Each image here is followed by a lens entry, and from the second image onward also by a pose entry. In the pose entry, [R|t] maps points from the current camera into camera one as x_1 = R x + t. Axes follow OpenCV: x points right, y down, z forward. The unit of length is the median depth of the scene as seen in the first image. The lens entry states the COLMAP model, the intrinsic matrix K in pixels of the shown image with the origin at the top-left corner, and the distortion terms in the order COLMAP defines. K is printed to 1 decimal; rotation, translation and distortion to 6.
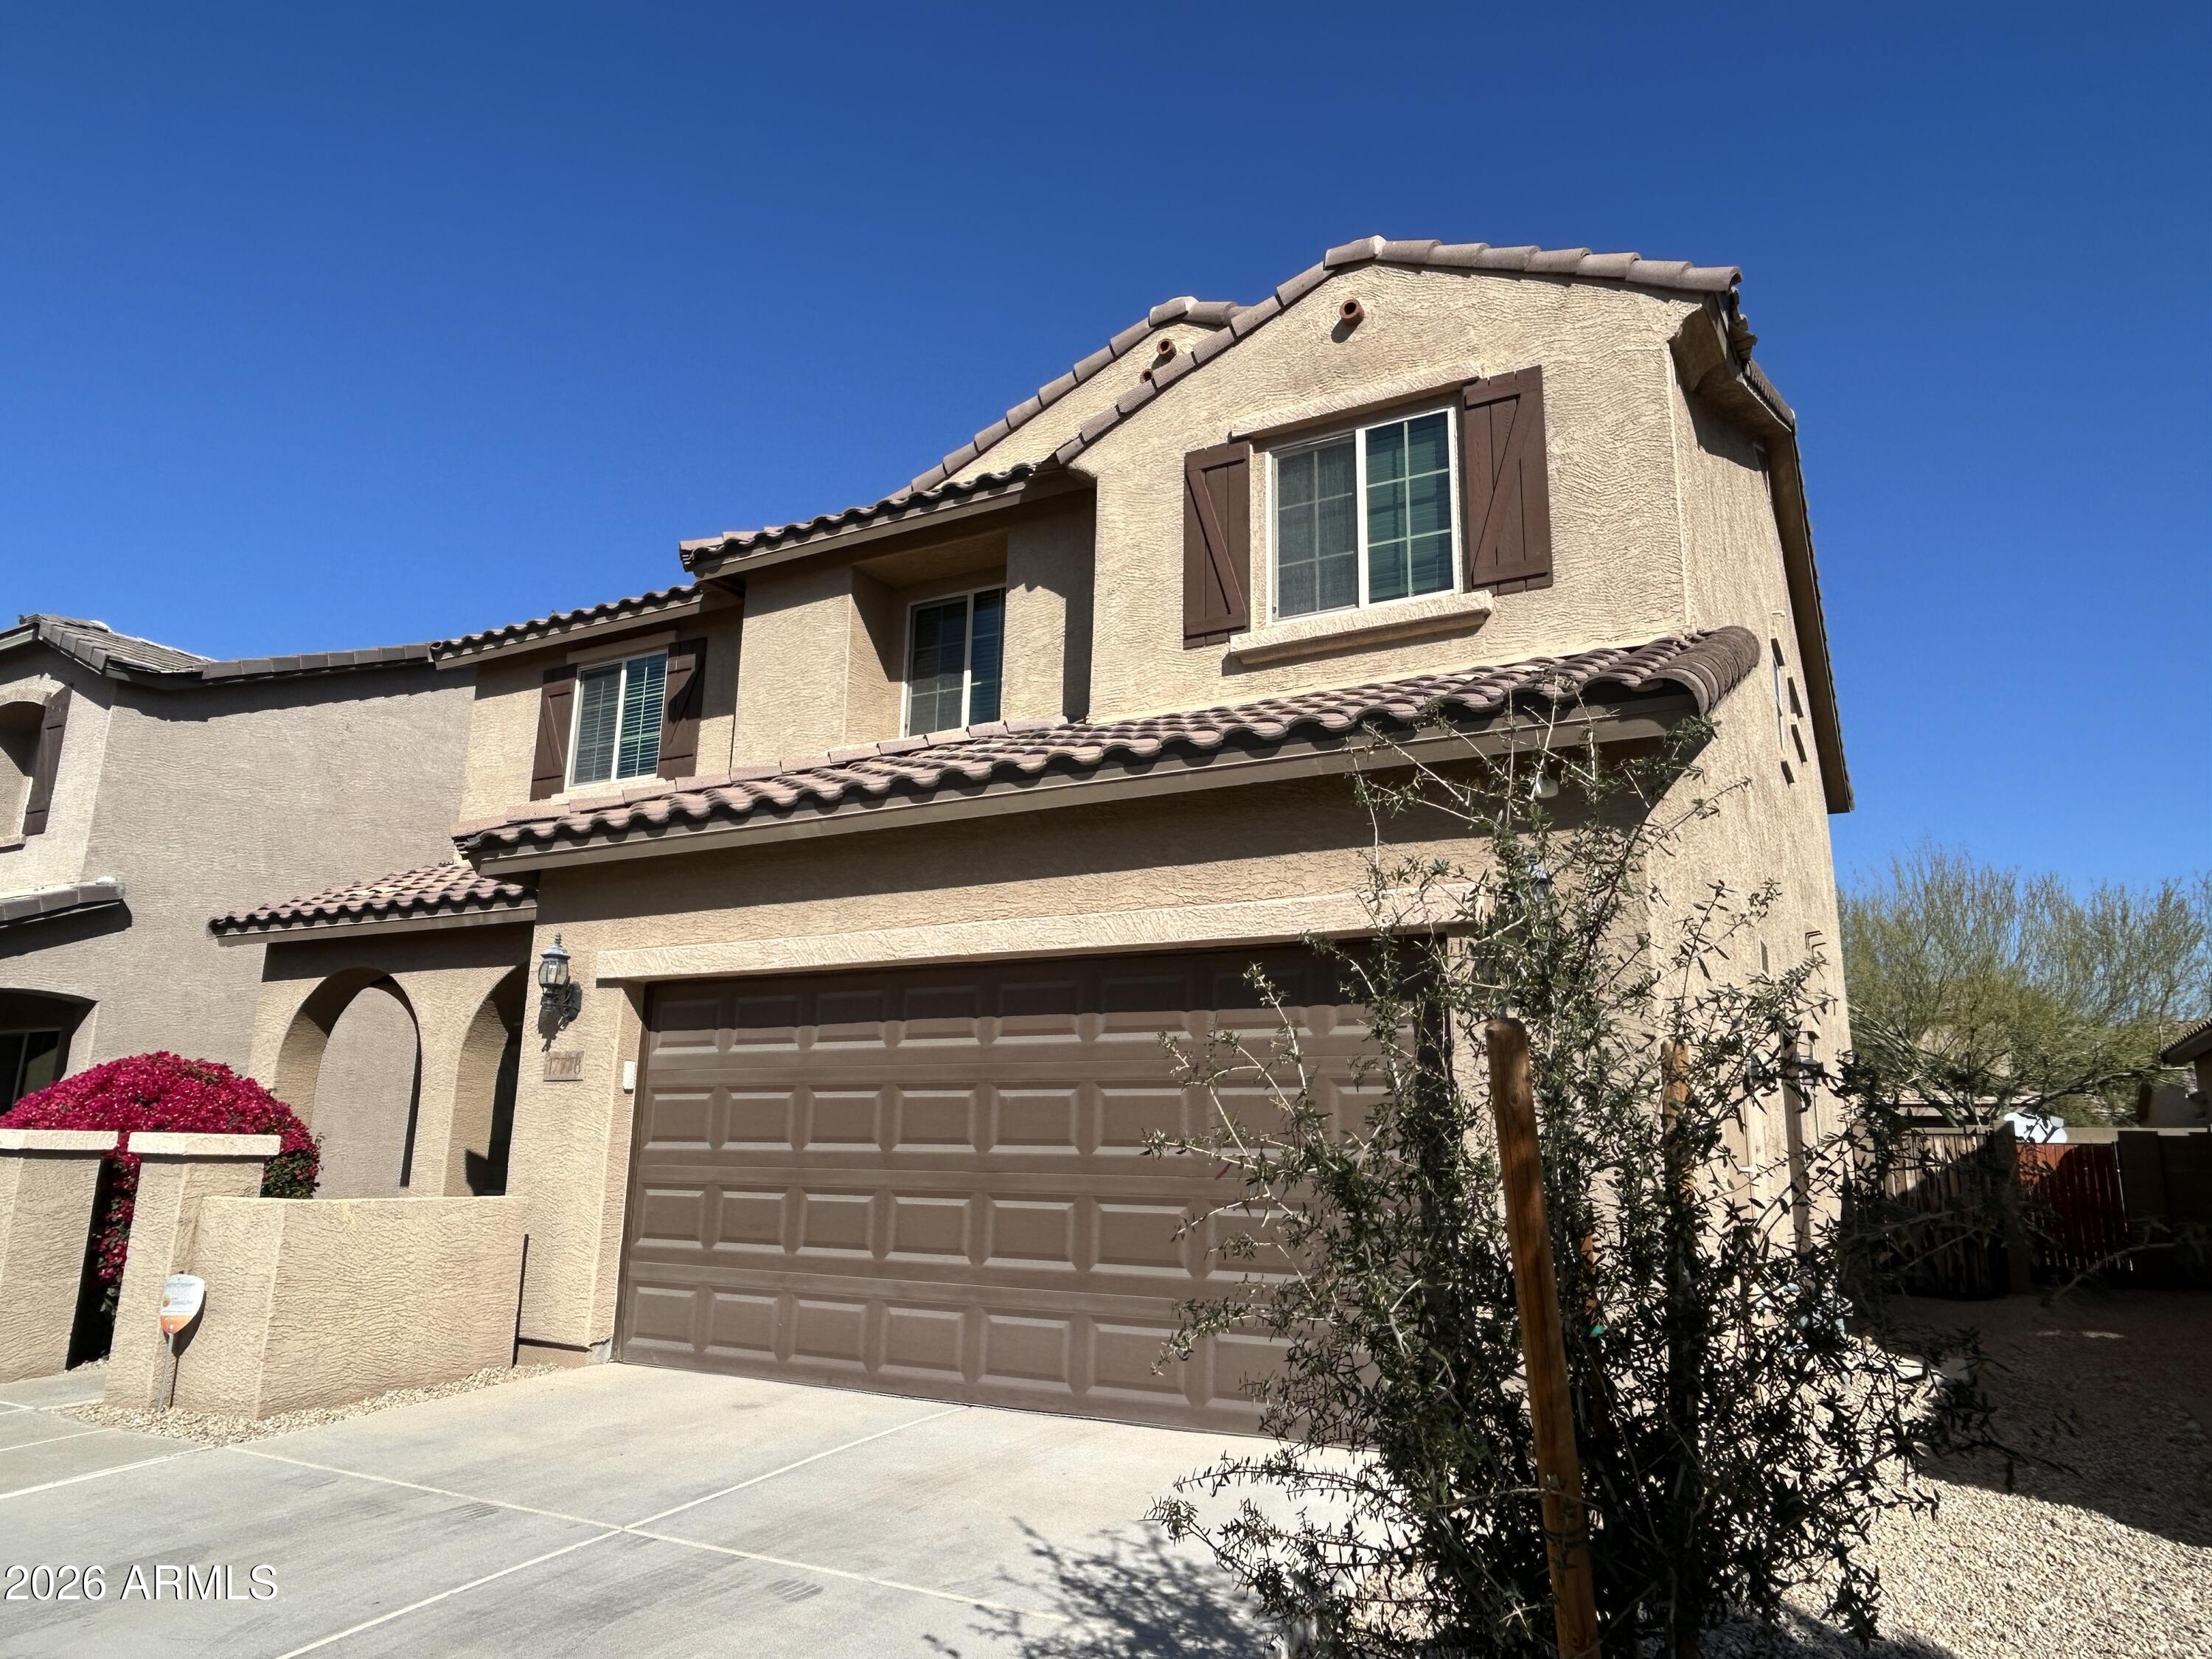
lens RADIAL K [[1436.6, 0, 1097.6], [0, 1436.6, 825.6], [0, 0, 1]] dist [0.010569, -0.004813]
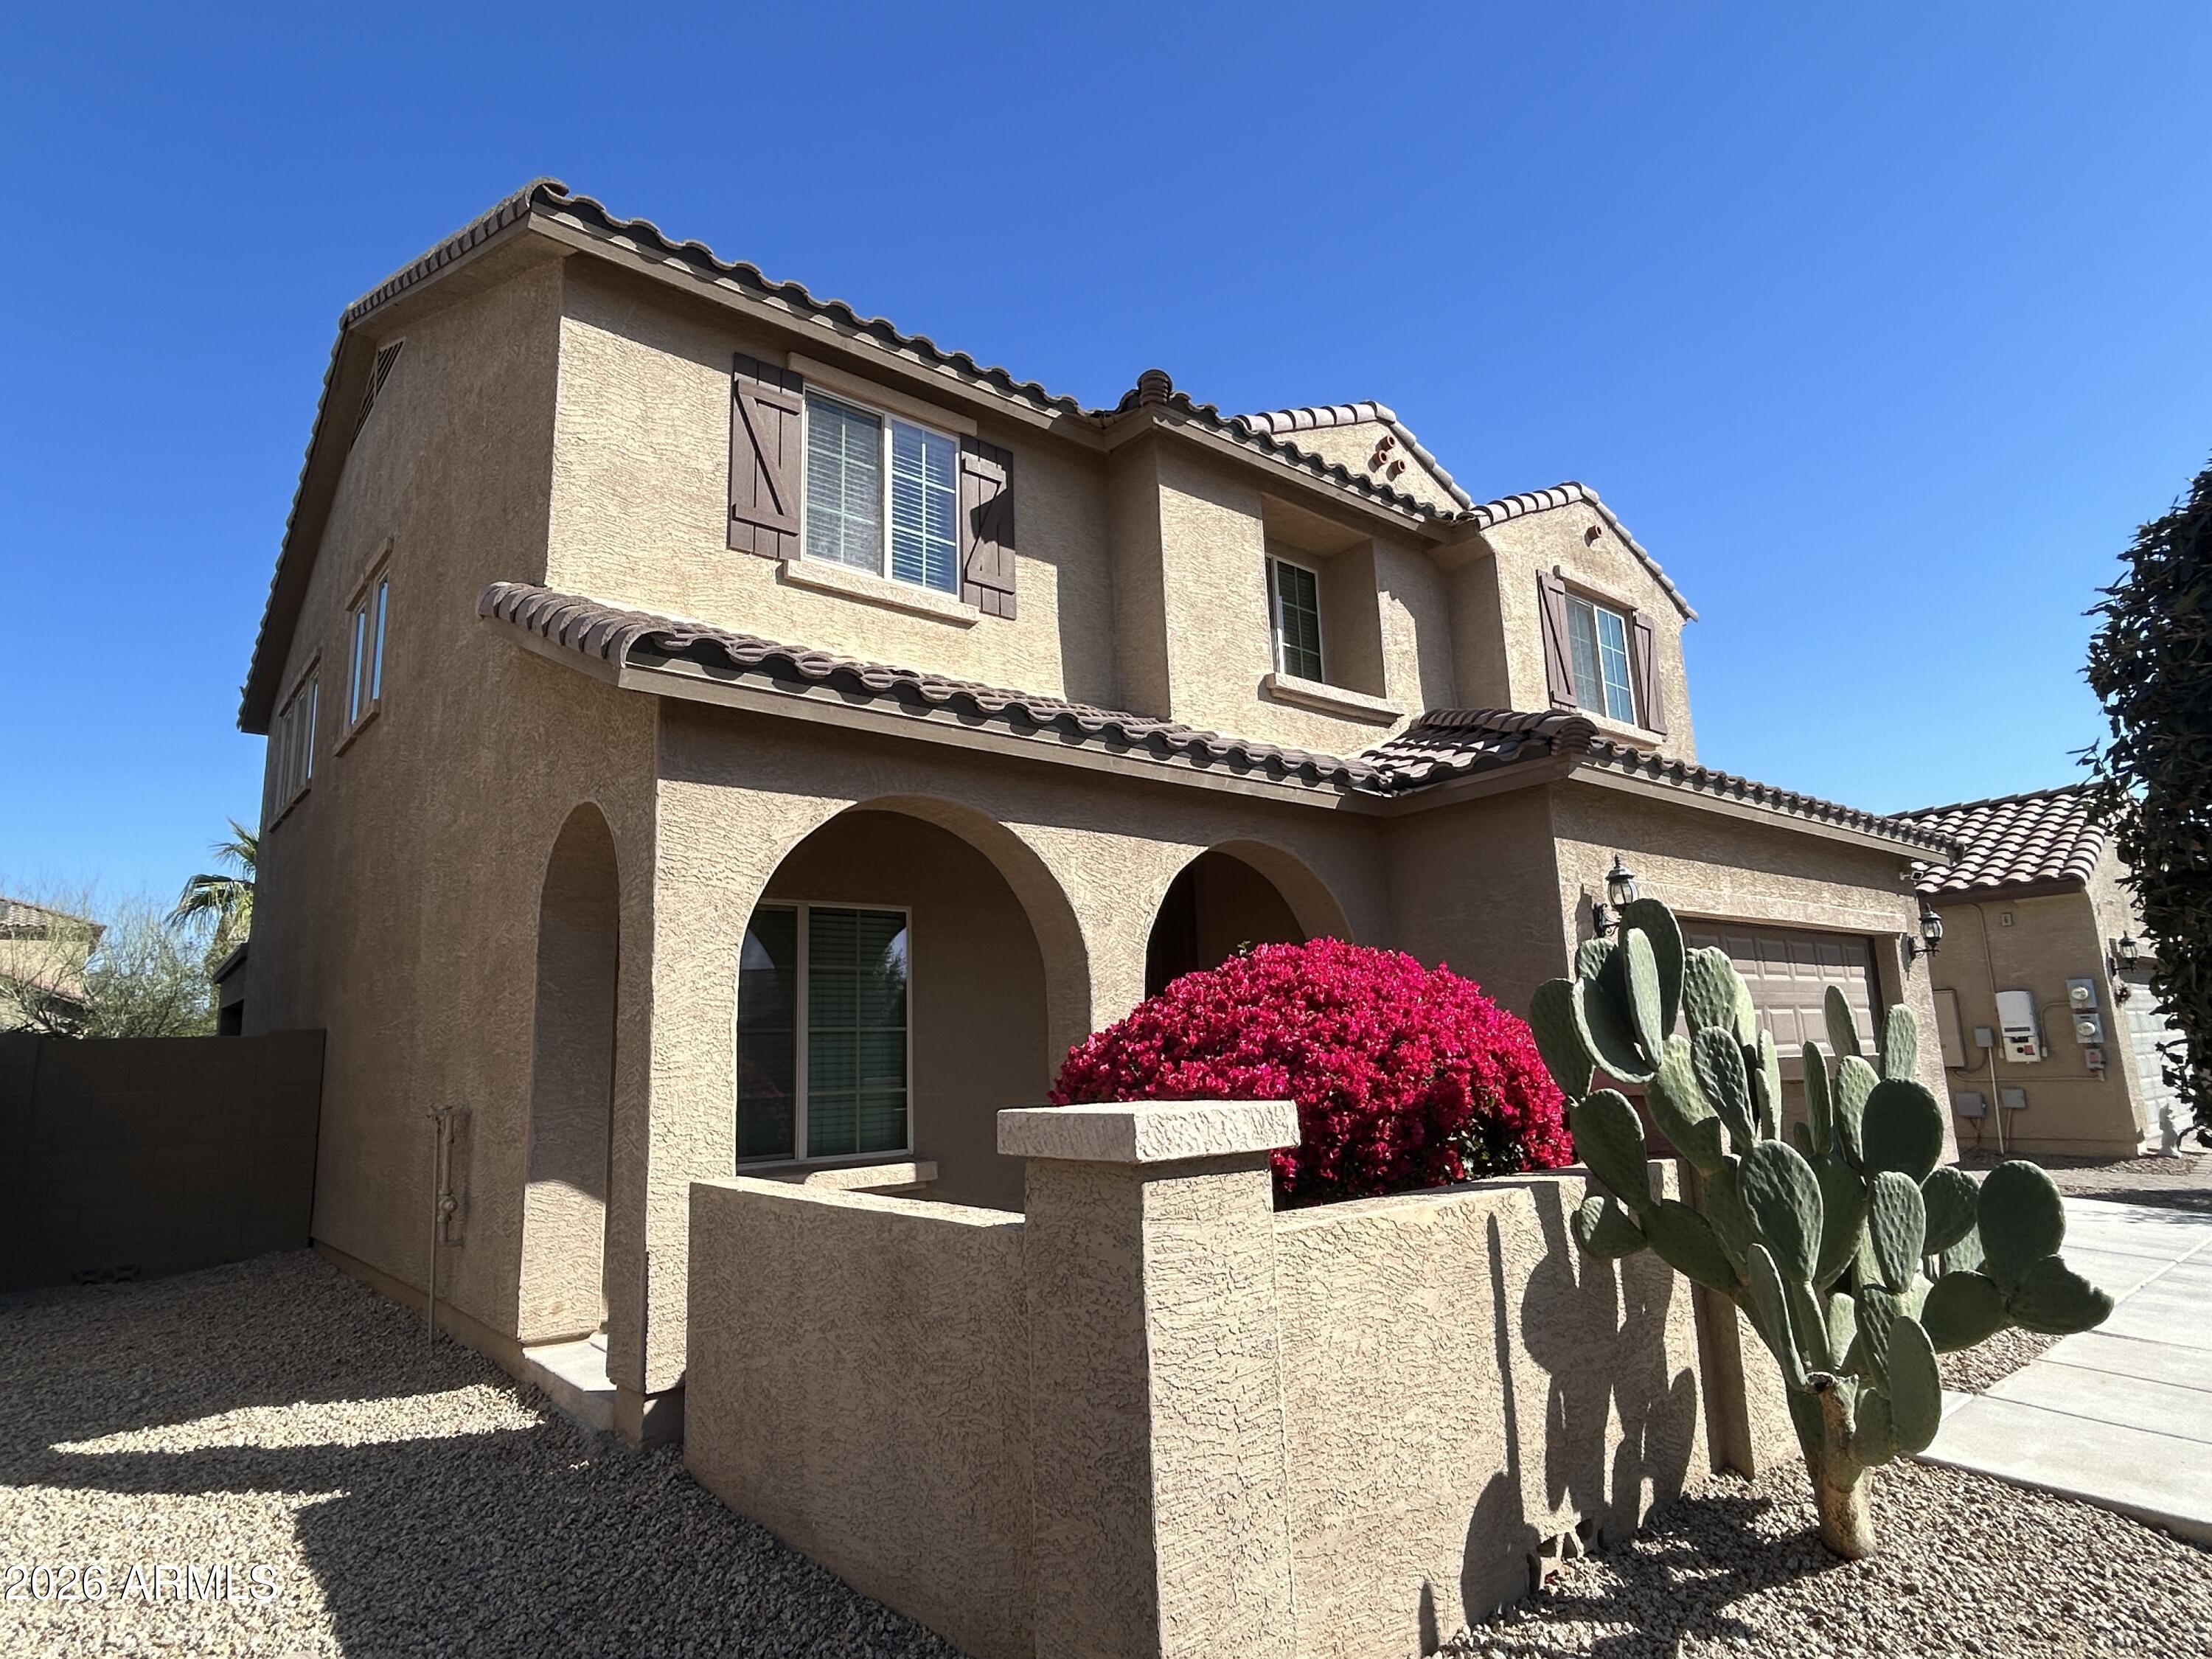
lens RADIAL K [[1221.0, 0, 1104.2], [0, 1221.0, 824.8], [0, 0, 1]] dist [0.001161, -0.000003]
pose [[0.339925, 0.144006, 0.929362, -1.249531], [-0.170094, 0.981324, -0.089843, 0.184982], [-0.924942, -0.127539, 0.358071, 0.981627]]
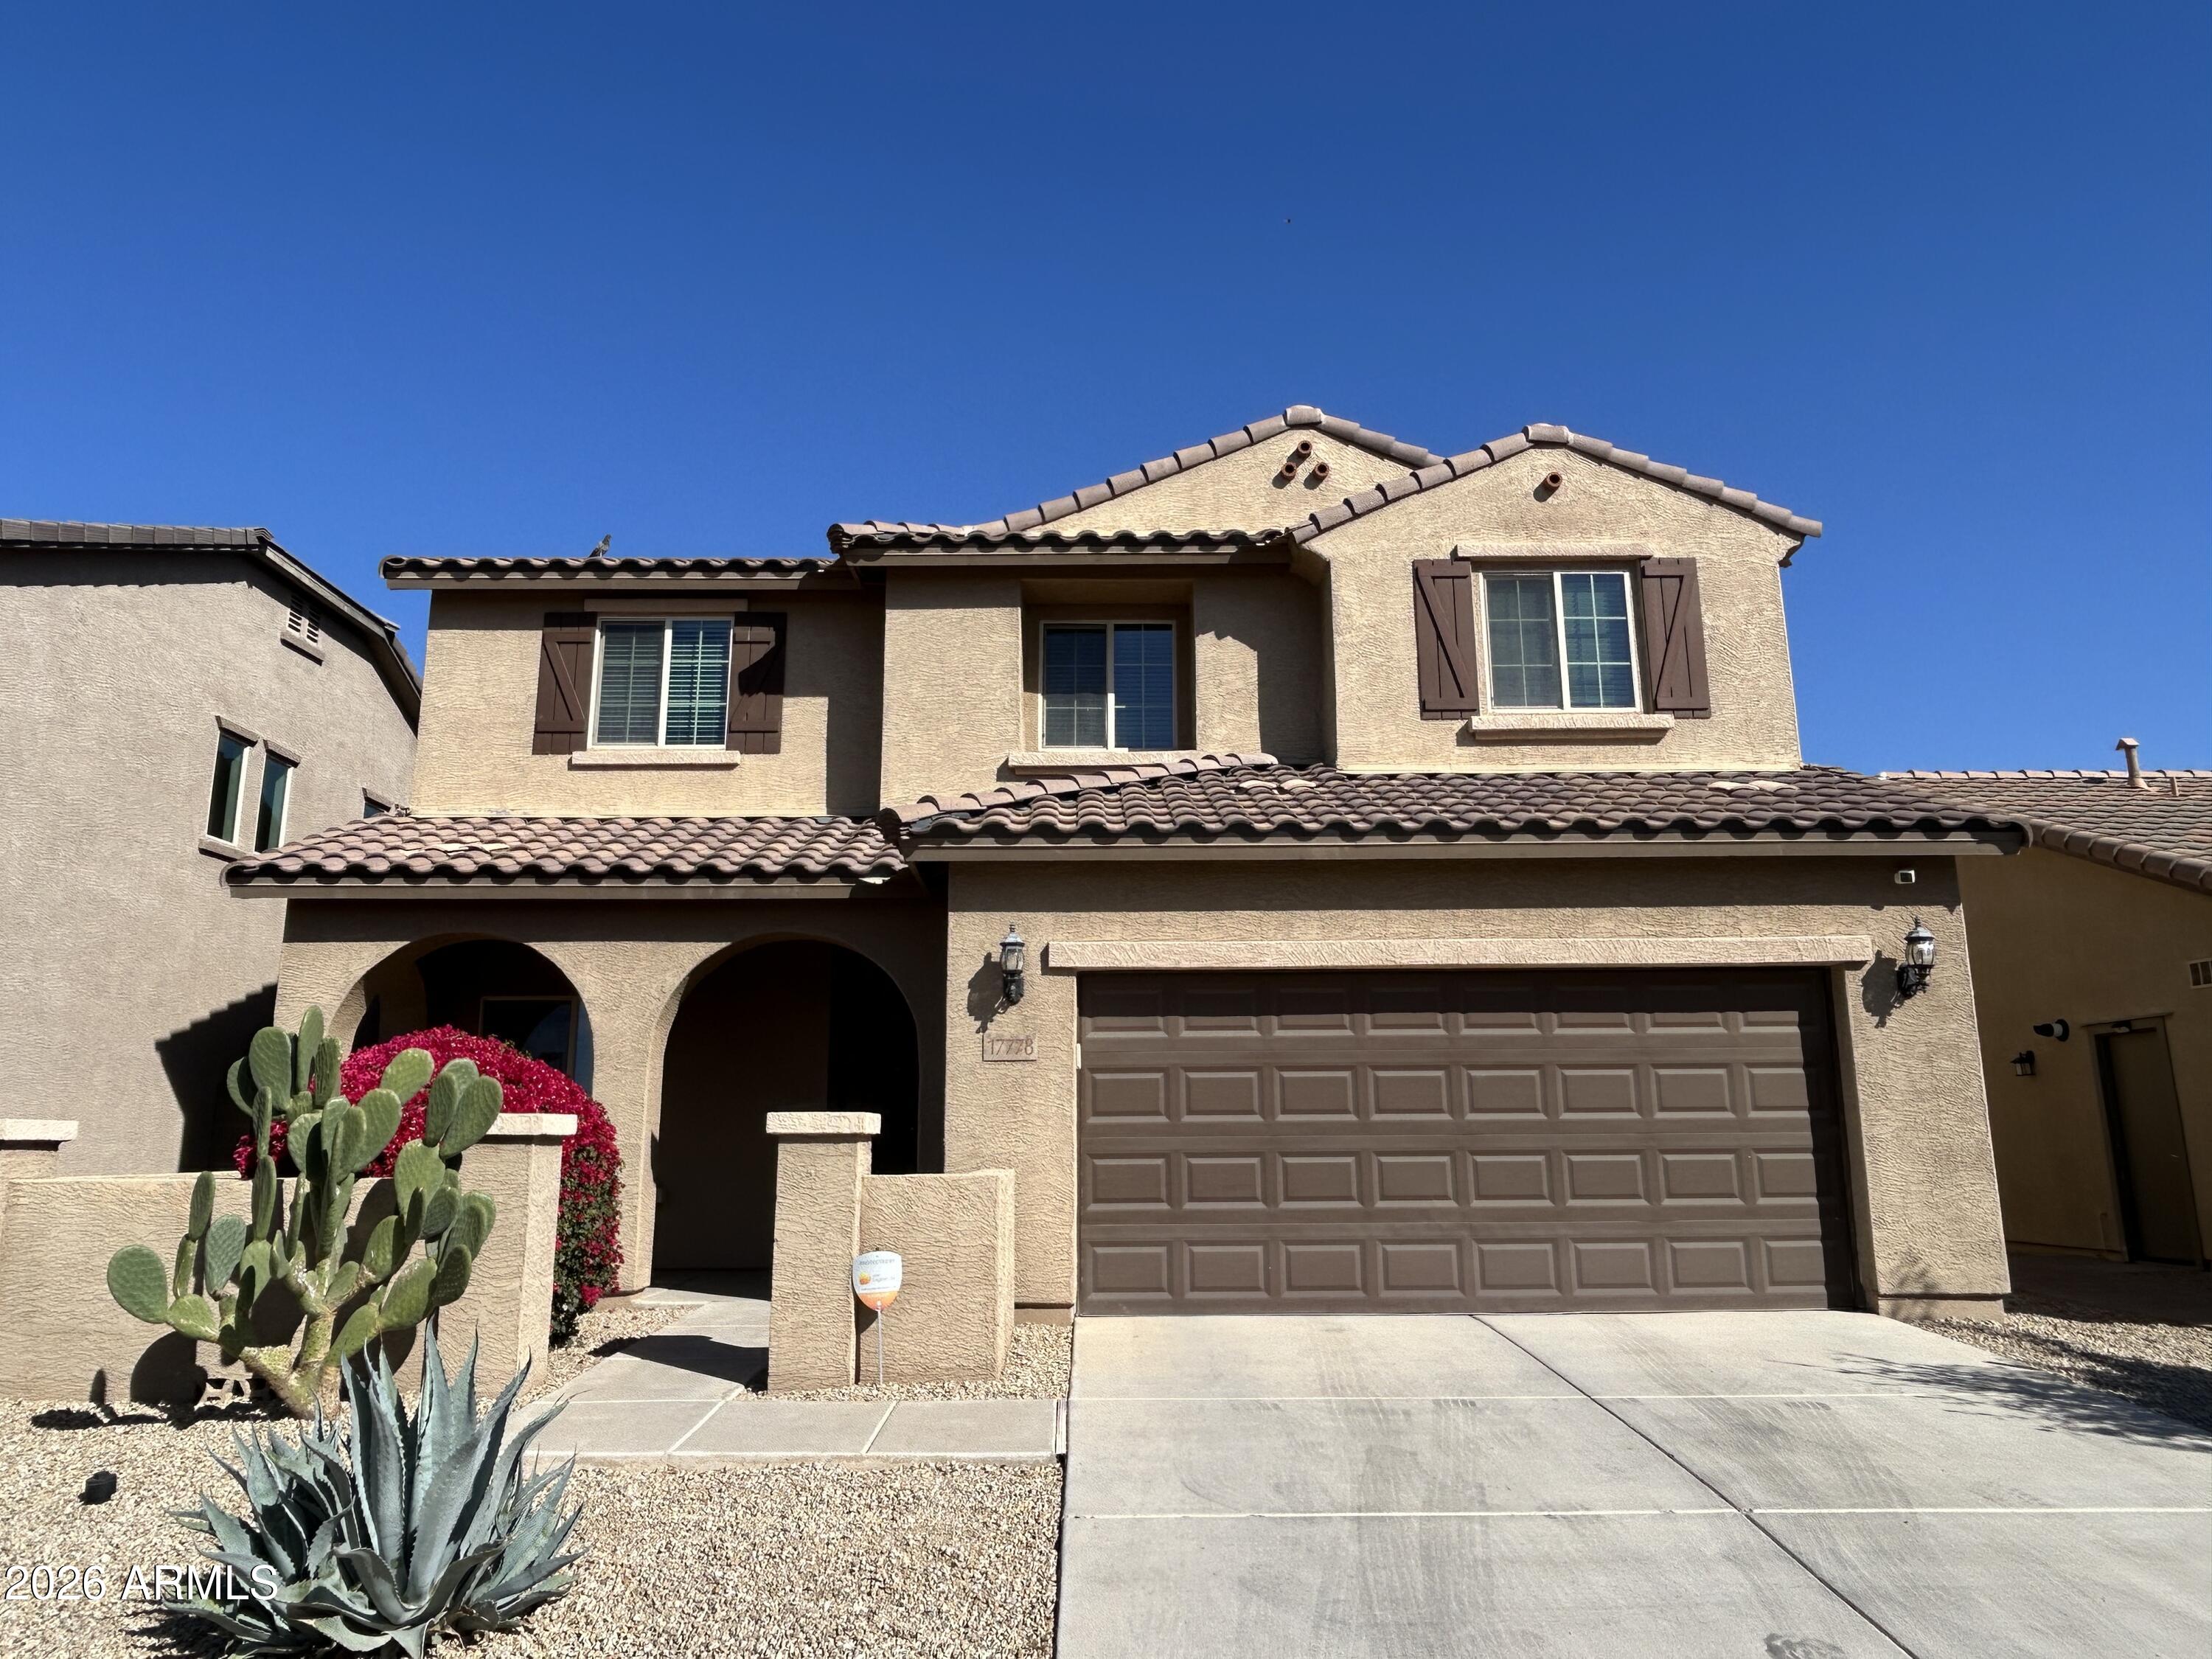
lens RADIAL K [[1436.6, 0, 1095.2], [0, 1436.6, 835.7], [0, 0, 1]] dist [0.010569, -0.004813]
pose [[0.866325, 0.080465, 0.492956, -0.812610], [-0.089617, 0.995963, -0.005077, 0.010081], [-0.491375, -0.039779, 0.870039, 0.048129]]
